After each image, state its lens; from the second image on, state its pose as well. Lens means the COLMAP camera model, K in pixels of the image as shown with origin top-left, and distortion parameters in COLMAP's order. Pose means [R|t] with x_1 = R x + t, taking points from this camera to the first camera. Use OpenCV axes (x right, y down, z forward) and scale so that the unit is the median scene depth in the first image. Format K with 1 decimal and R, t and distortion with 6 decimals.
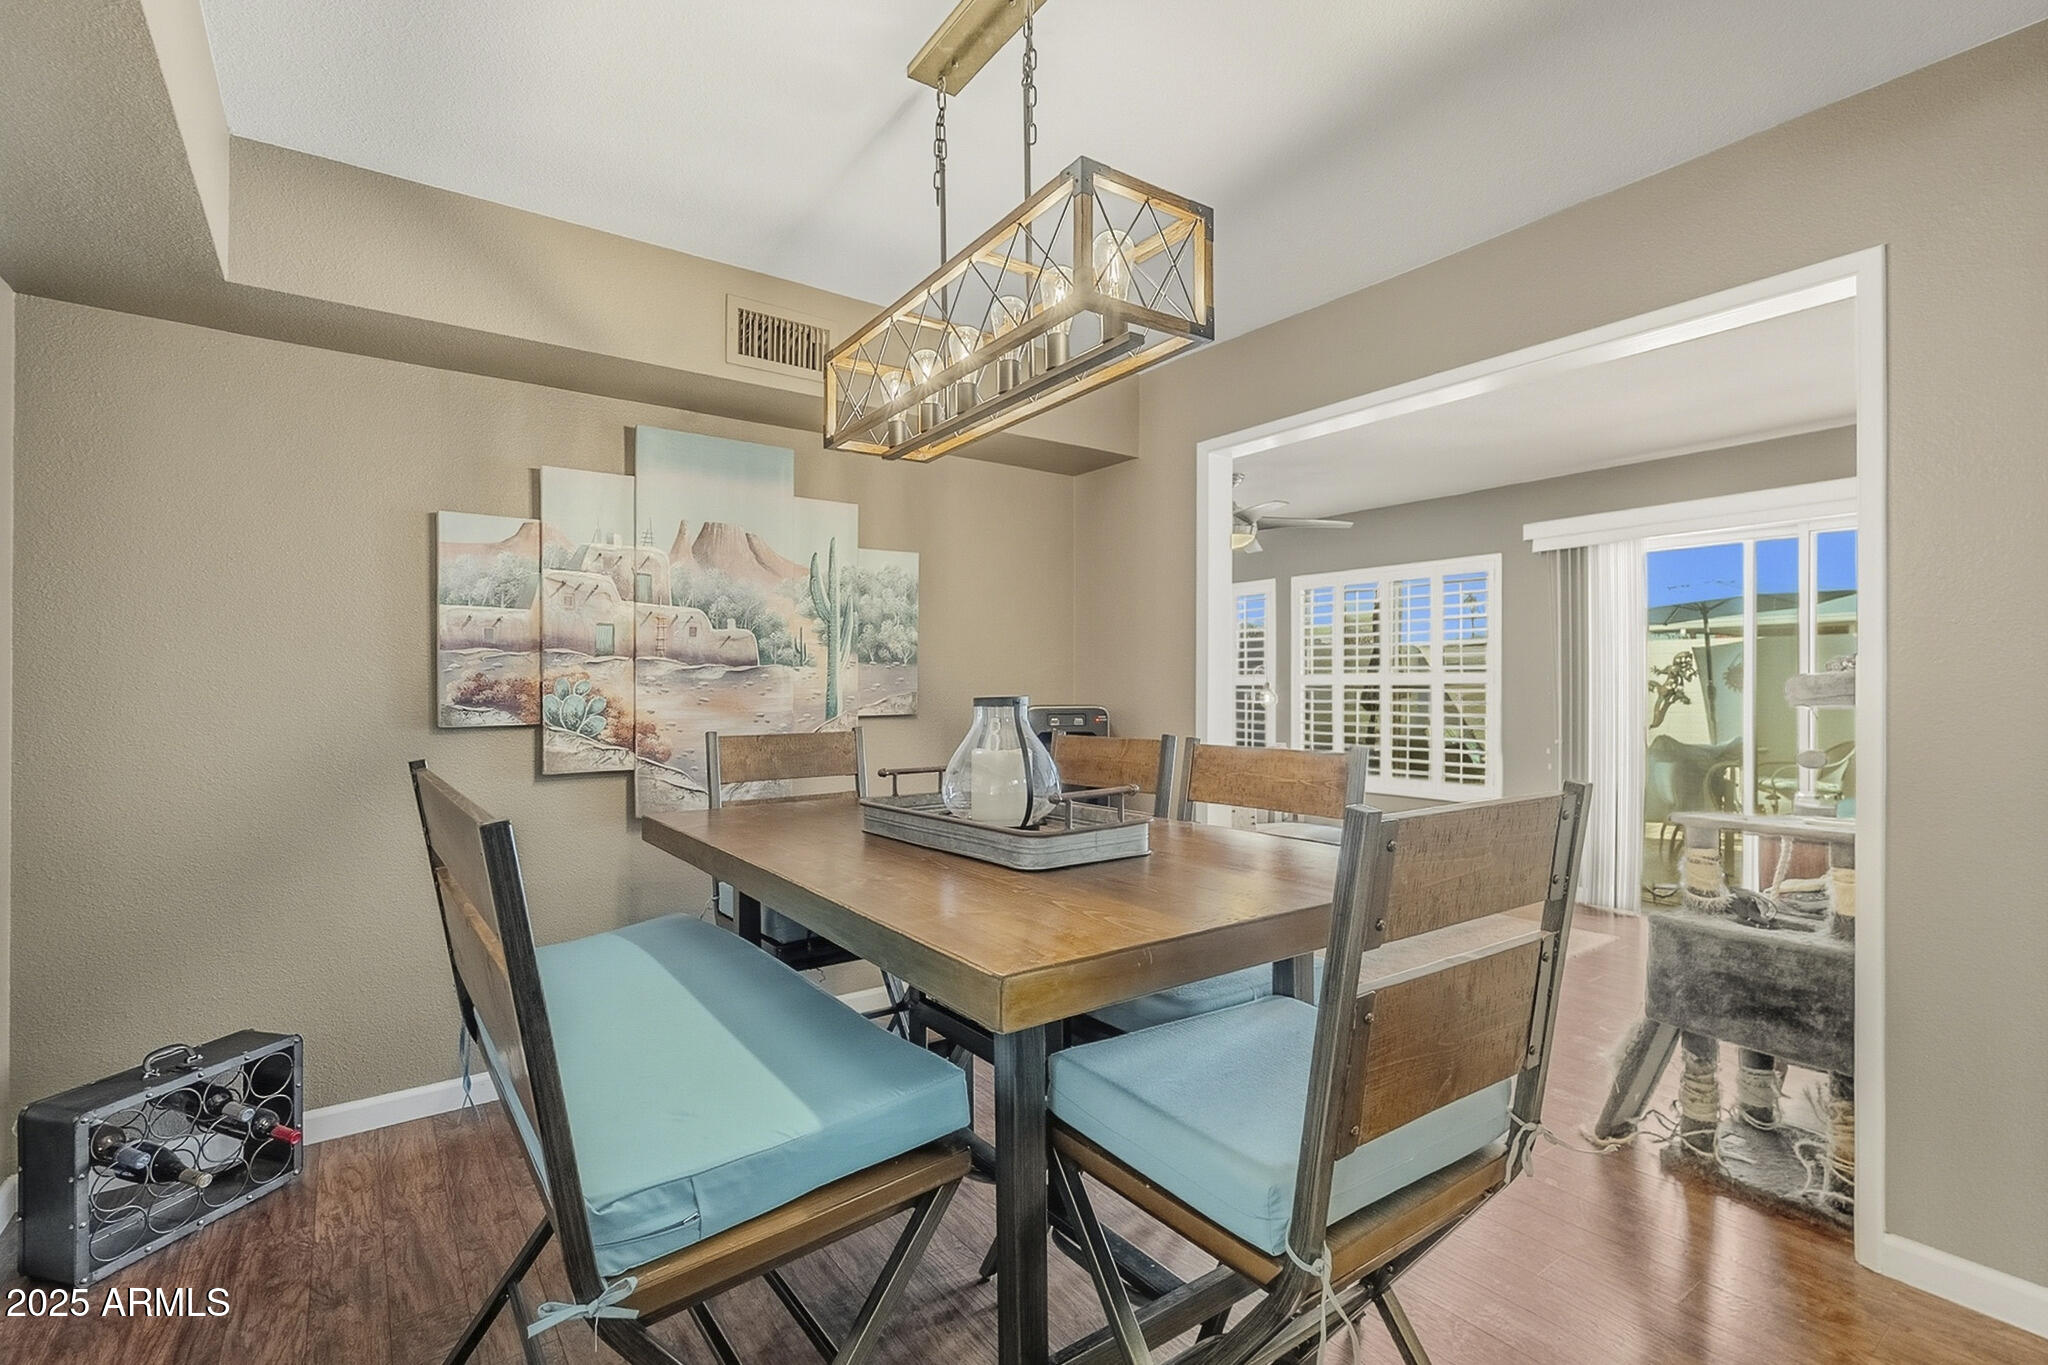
lens RADIAL K [[960.5, 0, 1017.7], [0, 960.5, 668.7], [0, 0, 1]] dist [0.014486, -0.000075]
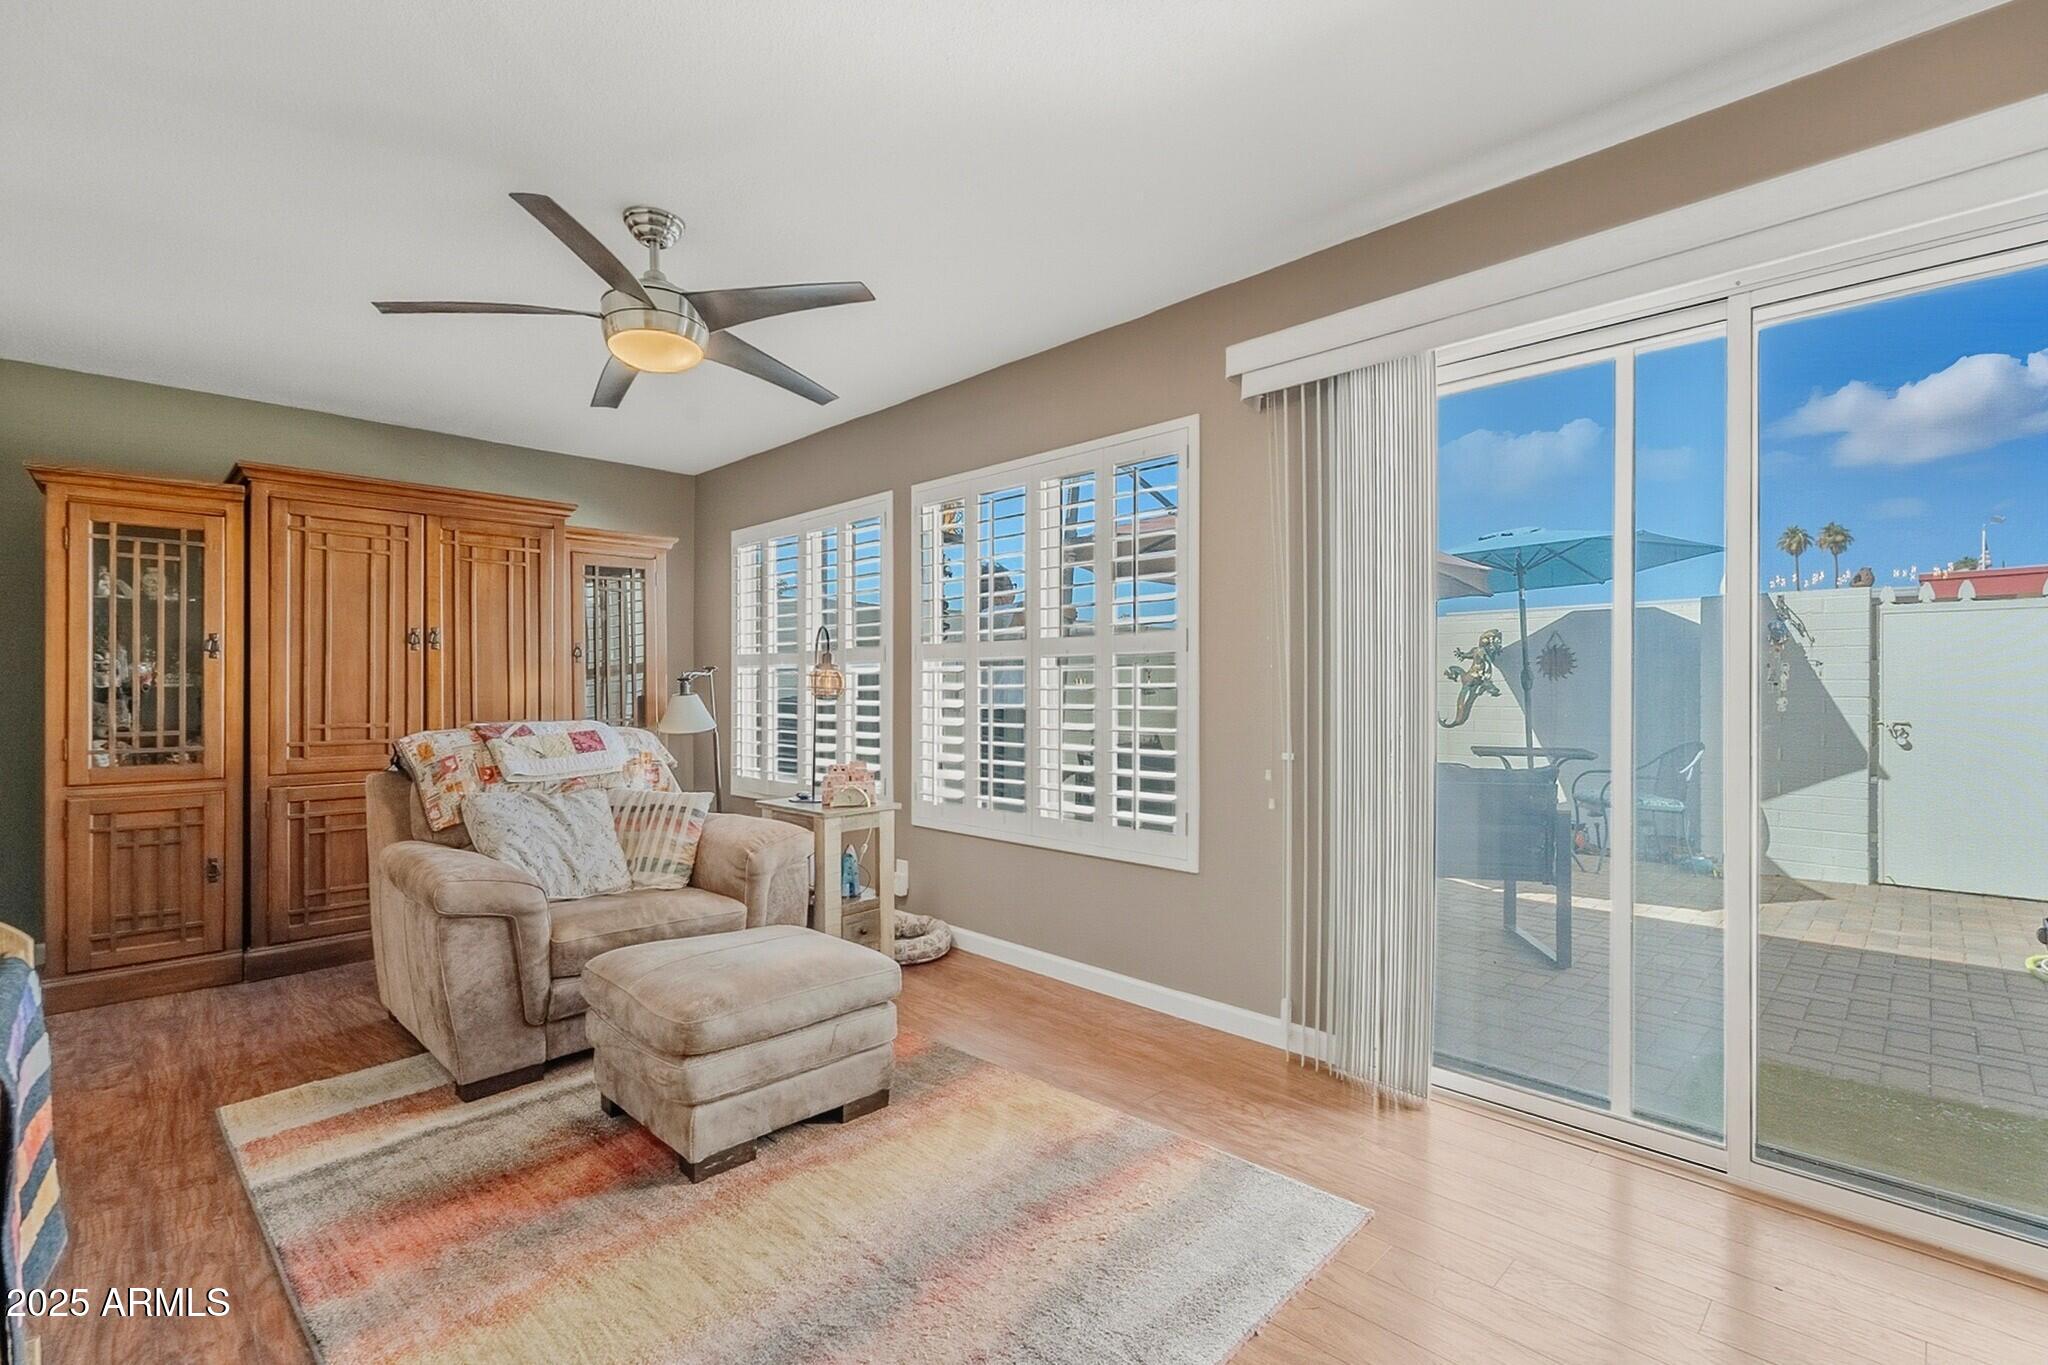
lens RADIAL K [[960.5, 0, 1013.8], [0, 960.5, 686.8], [0, 0, 1]] dist [0.014486, -0.000075]
pose [[0.989015, -0.004368, 0.147749, 0.569871], [0.001972, 0.999864, 0.016362, 0.046749], [-0.147801, -0.015891, 0.988889, 0.853843]]
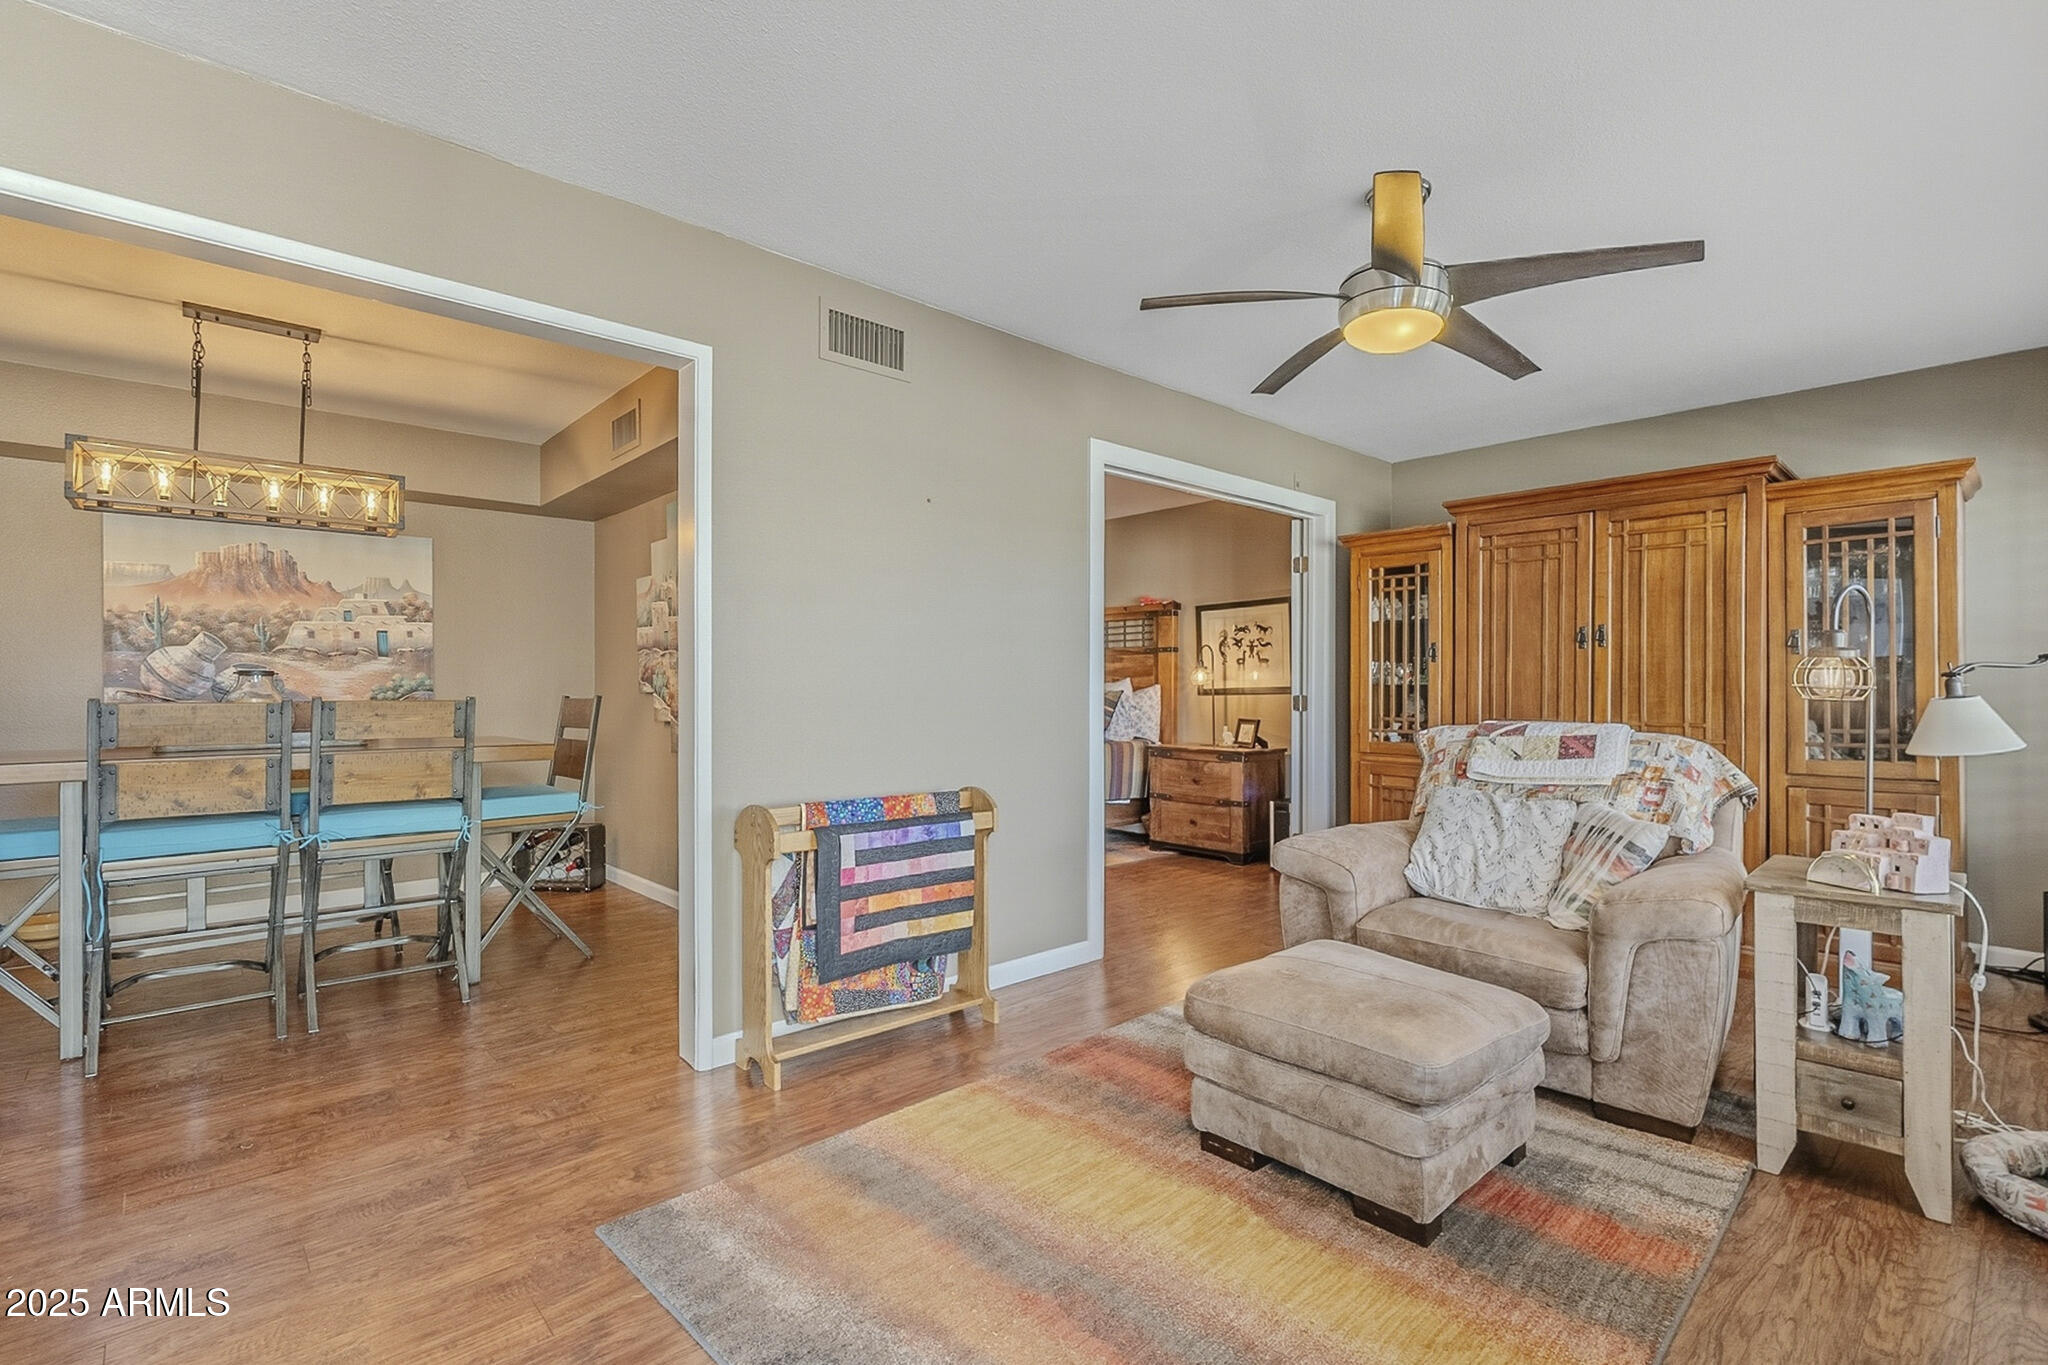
lens RADIAL K [[960.5, 0, 1019.0], [0, 960.5, 679.0], [0, 0, 1]] dist [0.014486, -0.000075]
pose [[0.084239, -0.010203, -0.996393, 1.181493], [0.018759, 0.999787, -0.008652, 0.055905], [0.996269, -0.017963, 0.084412, 1.375937]]
